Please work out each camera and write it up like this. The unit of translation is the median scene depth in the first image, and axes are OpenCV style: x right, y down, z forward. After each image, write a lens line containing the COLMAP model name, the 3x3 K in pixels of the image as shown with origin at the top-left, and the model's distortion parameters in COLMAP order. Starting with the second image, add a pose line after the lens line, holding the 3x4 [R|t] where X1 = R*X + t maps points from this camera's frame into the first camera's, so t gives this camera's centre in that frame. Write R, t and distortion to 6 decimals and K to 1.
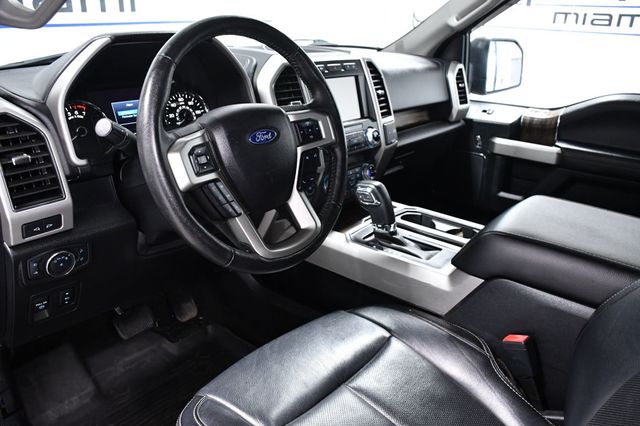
lens RADIAL K [[518.5, 0, 319.5], [0, 518.5, 202.4], [0, 0, 1]] dist [-0.138797, 0.129871]
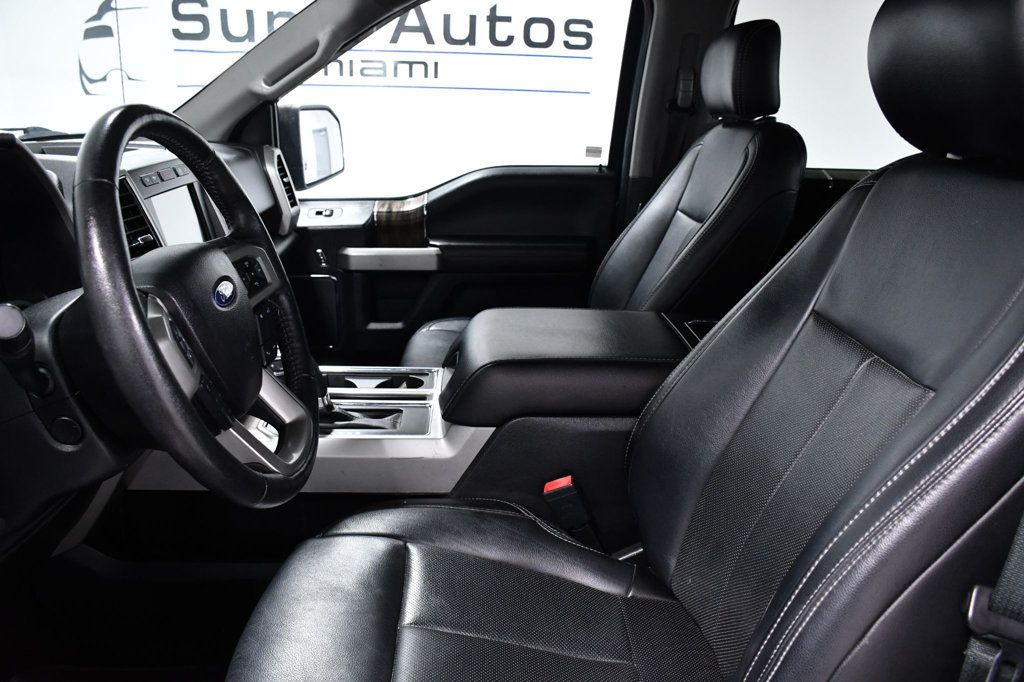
lens RADIAL K [[829.7, 0, 511.3], [0, 829.7, 324.0], [0, 0, 1]] dist [-0.138797, 0.129871]
pose [[0.747820, -0.203399, 0.631976, -0.218687], [0.227709, 0.972751, 0.043627, -0.024792], [-0.623629, 0.111282, 0.773759, 0.005996]]
